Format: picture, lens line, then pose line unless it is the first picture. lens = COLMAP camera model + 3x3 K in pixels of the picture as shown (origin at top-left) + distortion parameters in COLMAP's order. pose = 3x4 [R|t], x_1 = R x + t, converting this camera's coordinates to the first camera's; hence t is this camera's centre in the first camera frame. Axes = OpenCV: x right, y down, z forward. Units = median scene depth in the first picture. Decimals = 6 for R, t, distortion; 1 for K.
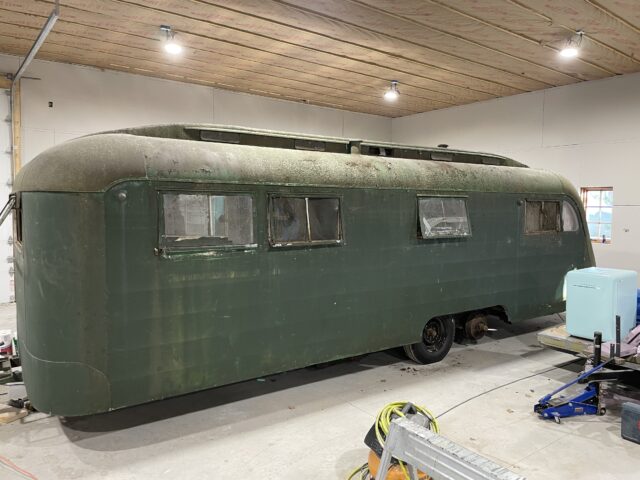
lens RADIAL K [[484.8, 0, 320.0], [0, 484.8, 240.0], [0, 0, 1]] dist [0.115624, -0.146361]
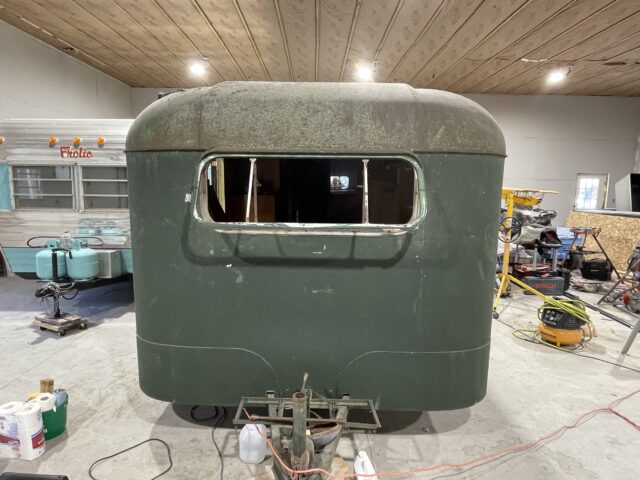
lens RADIAL K [[400.8, 0, 320.0], [0, 400.8, 240.0], [0, 0, 1]] dist [0.000303, 0.000585]
pose [[0.585536, -0.120185, 0.801687, -0.537883], [0.051953, 0.992479, 0.110842, -0.017879], [-0.808980, -0.023252, 0.587377, 0.342064]]
